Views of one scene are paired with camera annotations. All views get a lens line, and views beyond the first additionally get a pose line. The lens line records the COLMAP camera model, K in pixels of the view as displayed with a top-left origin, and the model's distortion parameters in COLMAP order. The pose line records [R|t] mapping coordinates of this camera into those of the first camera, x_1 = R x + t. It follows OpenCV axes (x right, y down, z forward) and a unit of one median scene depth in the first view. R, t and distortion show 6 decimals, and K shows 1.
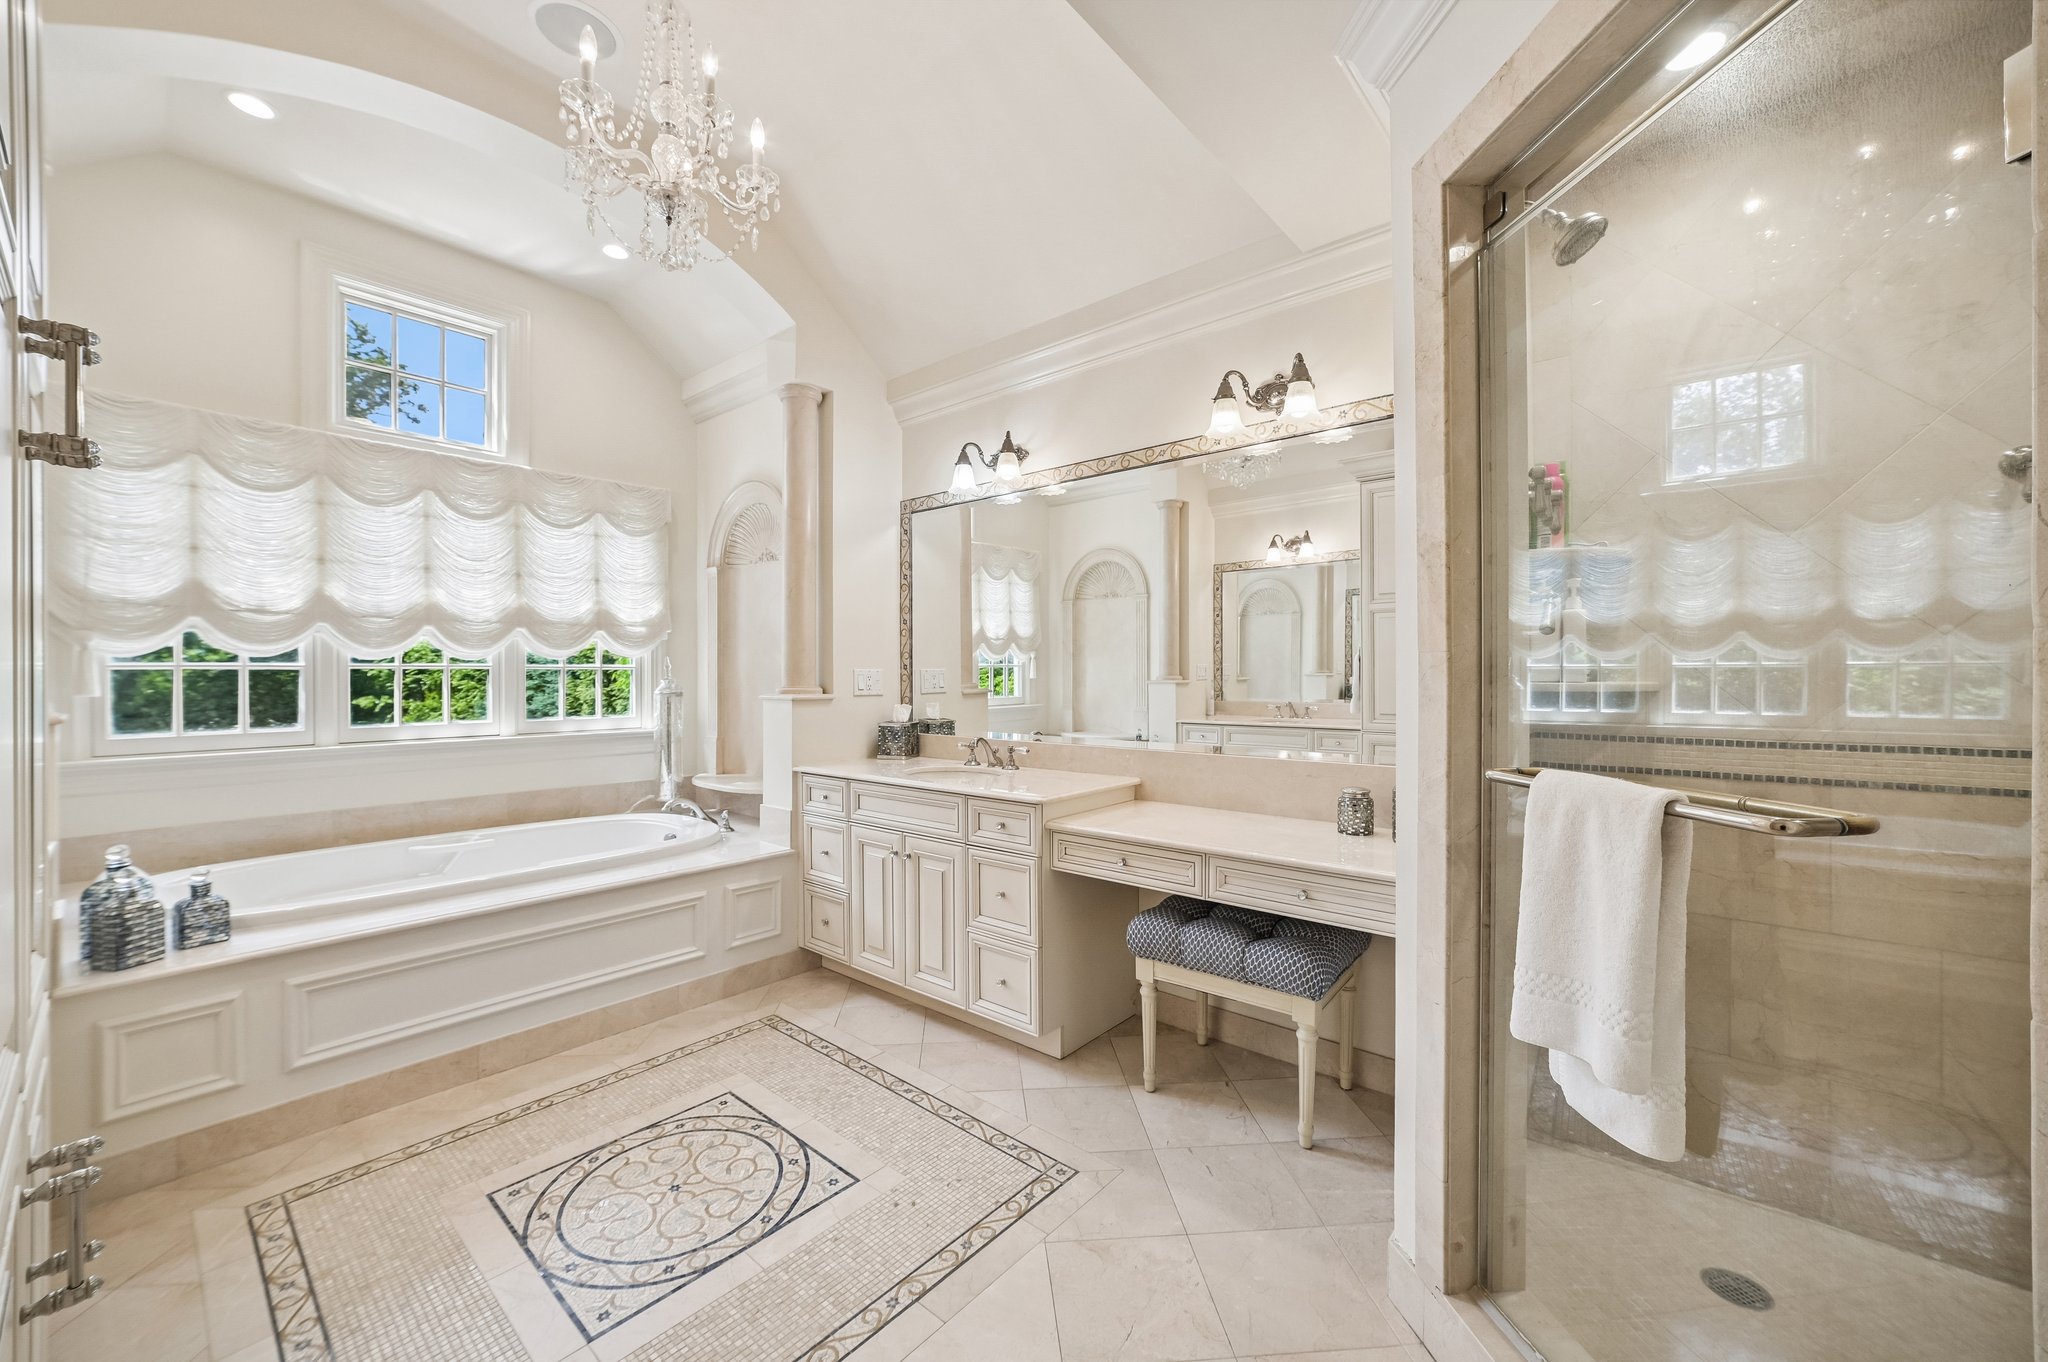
lens RADIAL K [[789.6, 0, 997.6], [0, 789.6, 677.7], [0, 0, 1]] dist [-0.019691, 0.006363]
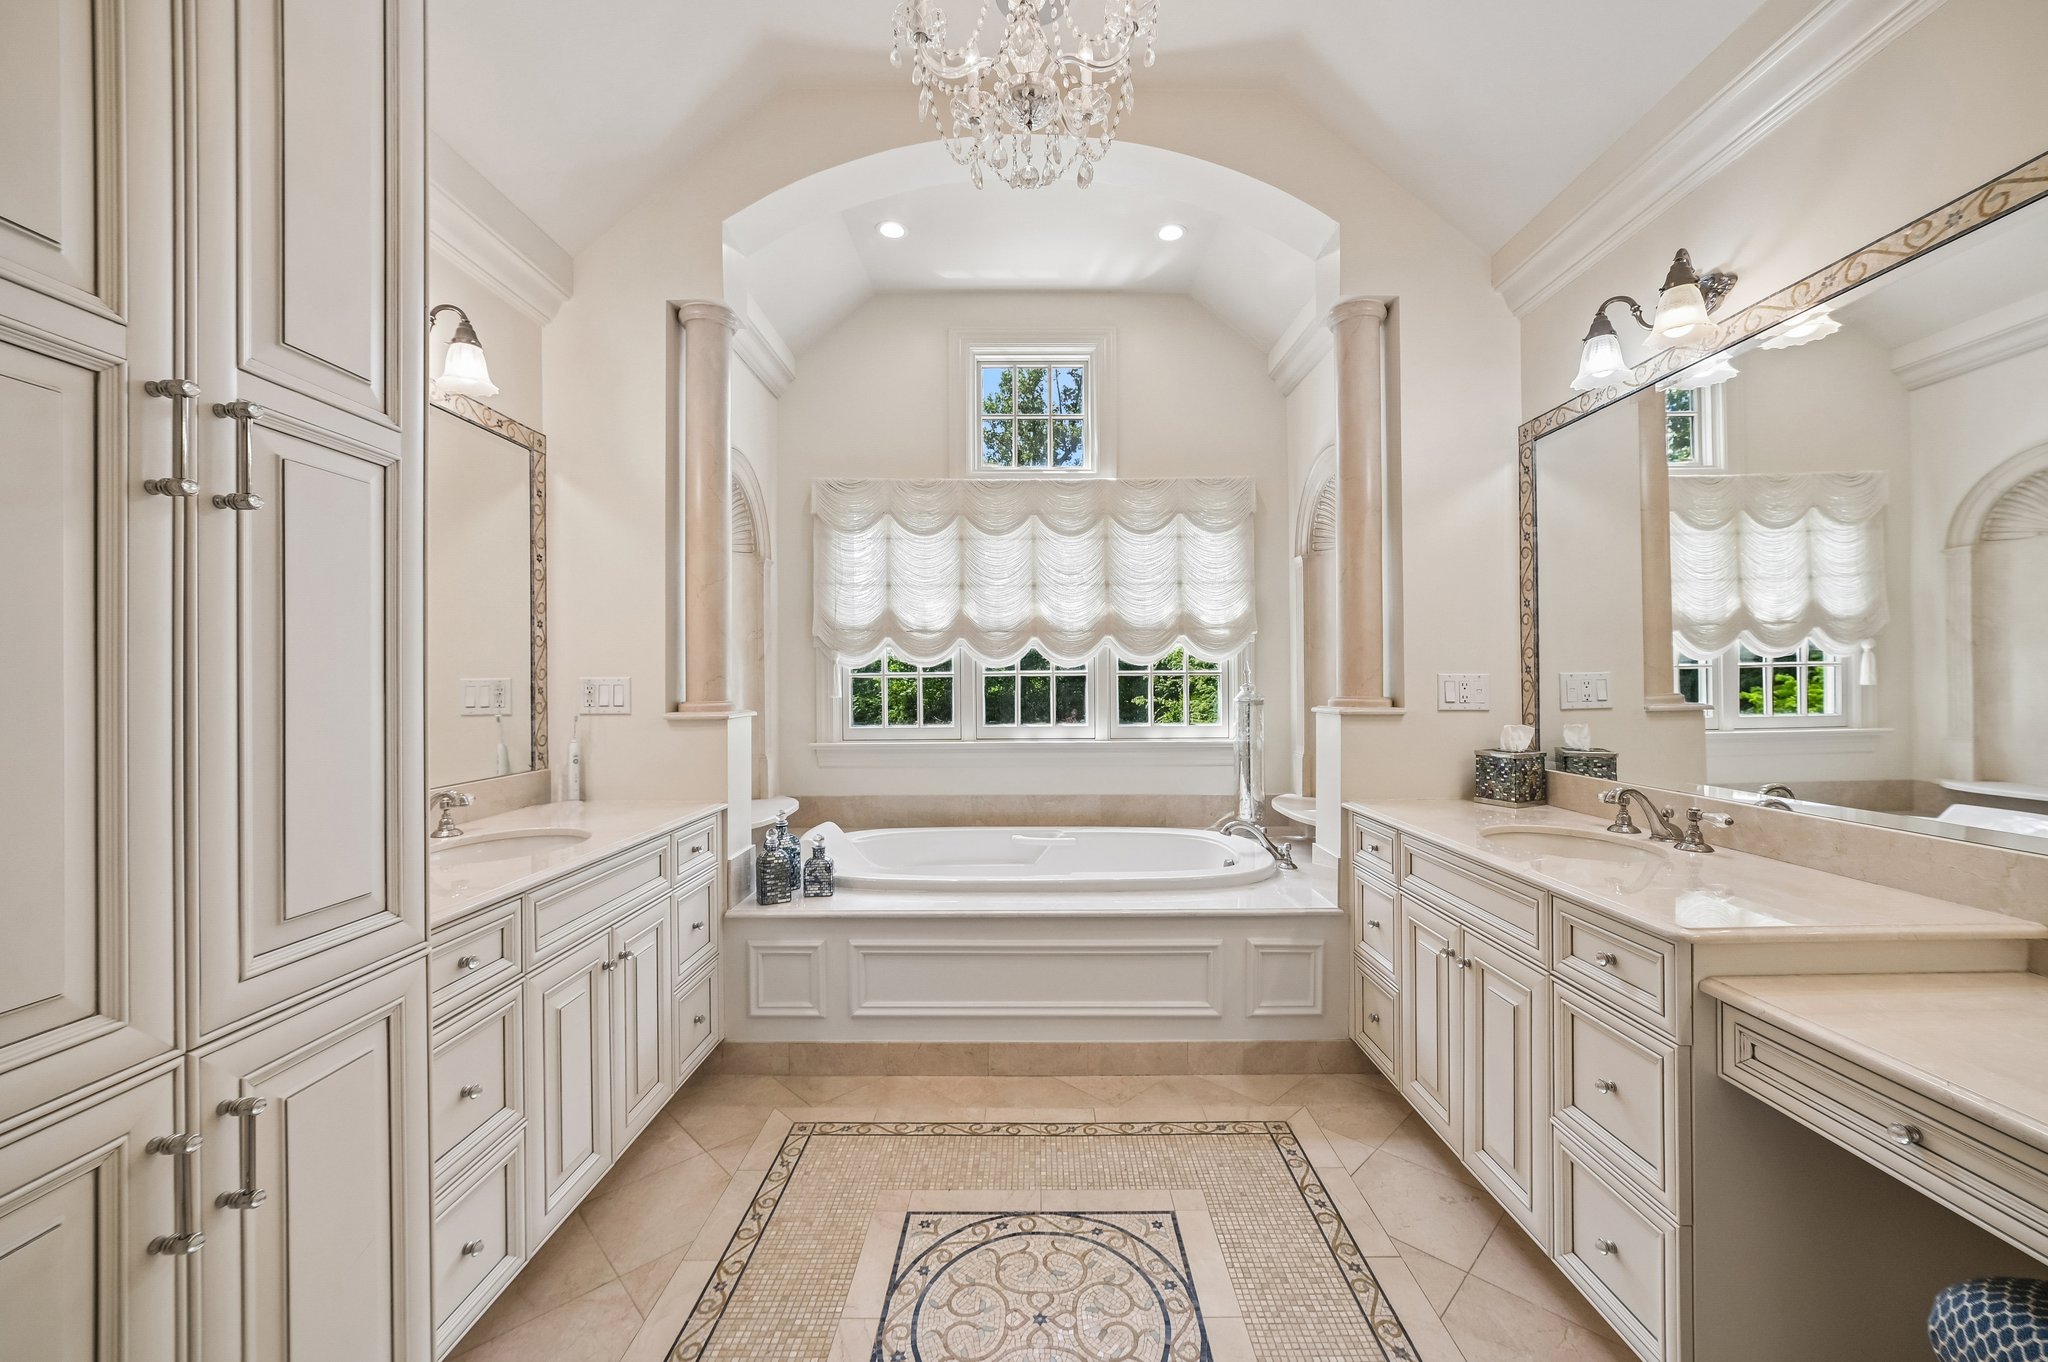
lens RADIAL K [[789.6, 0, 1025.6], [0, 789.6, 678.0], [0, 0, 1]] dist [-0.019691, 0.006363]
pose [[0.669324, -0.003161, -0.742964, 0.110081], [-0.000176, 0.999990, -0.004413, -0.003835], [0.742971, 0.003084, 0.669317, 0.273257]]
